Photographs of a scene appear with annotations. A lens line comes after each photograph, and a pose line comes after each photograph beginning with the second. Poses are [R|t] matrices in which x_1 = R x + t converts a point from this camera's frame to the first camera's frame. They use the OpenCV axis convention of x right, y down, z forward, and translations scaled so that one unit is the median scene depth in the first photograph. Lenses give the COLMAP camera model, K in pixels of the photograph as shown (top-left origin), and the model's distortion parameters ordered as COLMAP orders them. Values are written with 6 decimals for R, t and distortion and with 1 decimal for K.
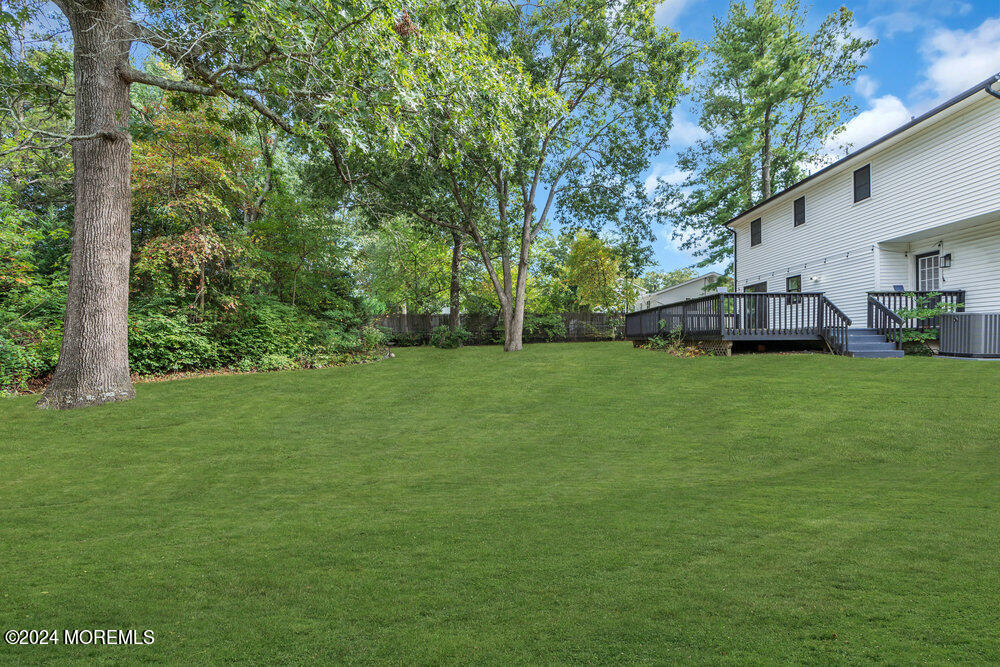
lens RADIAL K [[451.2, 0, 502.2], [0, 451.2, 336.8], [0, 0, 1]] dist [-0.005412, 0.003132]
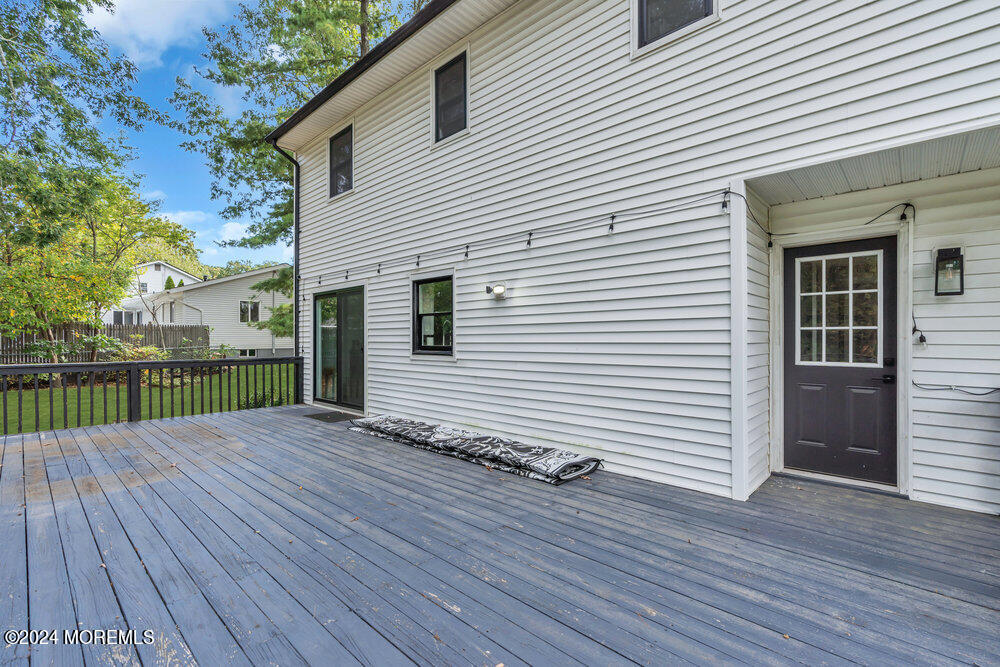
lens RADIAL K [[451.2, 0, 493.9], [0, 451.2, 335.7], [0, 0, 1]] dist [-0.005412, 0.003132]
pose [[0.676777, 0.005899, 0.736164, 0.427272], [-0.008342, 0.999965, -0.000344, -0.091544], [-0.736141, -0.005908, 0.676803, 0.741677]]
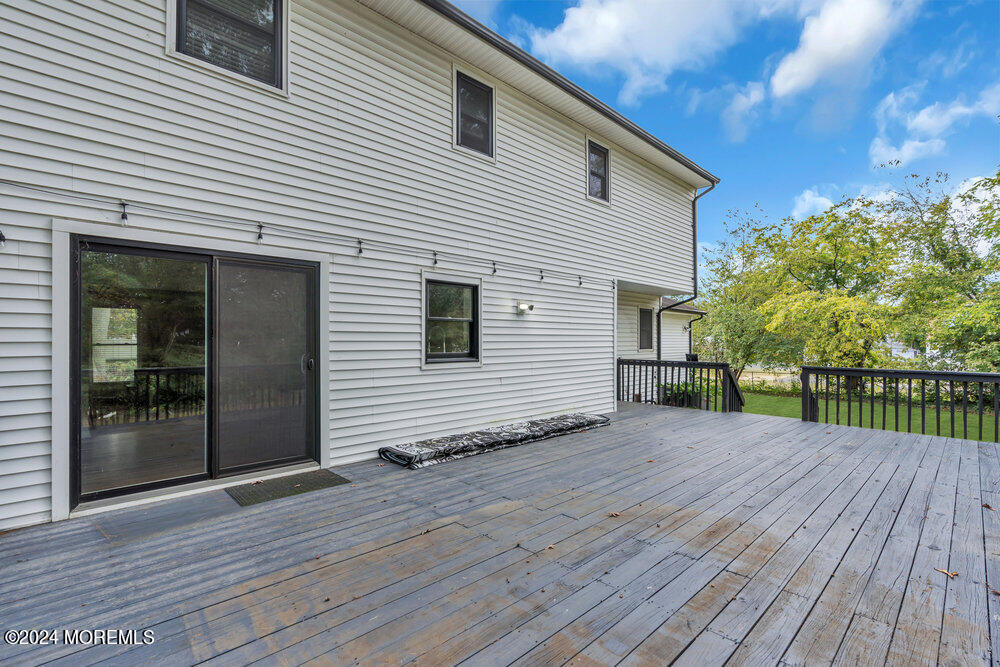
lens RADIAL K [[451.2, 0, 495.8], [0, 451.2, 338.8], [0, 0, 1]] dist [-0.005412, 0.003132]
pose [[-0.693779, 0.013440, 0.720062, 0.386540], [-0.001820, 0.999790, -0.020414, -0.086676], [-0.720185, -0.015474, -0.693609, 1.260954]]
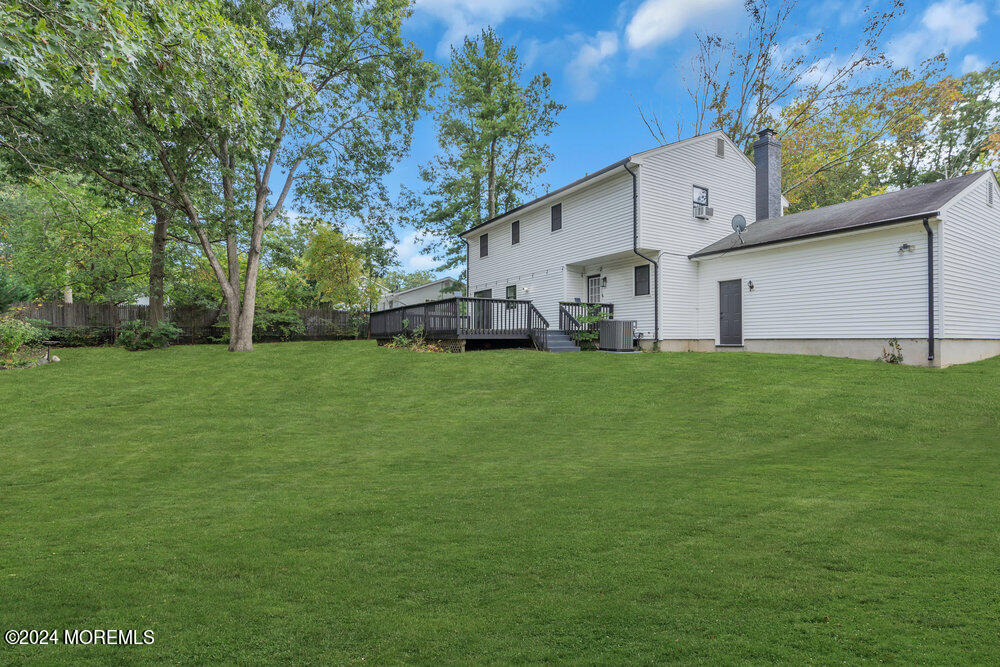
lens RADIAL K [[451.2, 0, 503.4], [0, 451.2, 335.7], [0, 0, 1]] dist [-0.005412, 0.003132]
pose [[0.847649, 0.005451, 0.530529, -0.008647], [-0.006037, 0.999982, -0.000629, -0.000354], [-0.530522, -0.002669, 0.847667, -0.010051]]
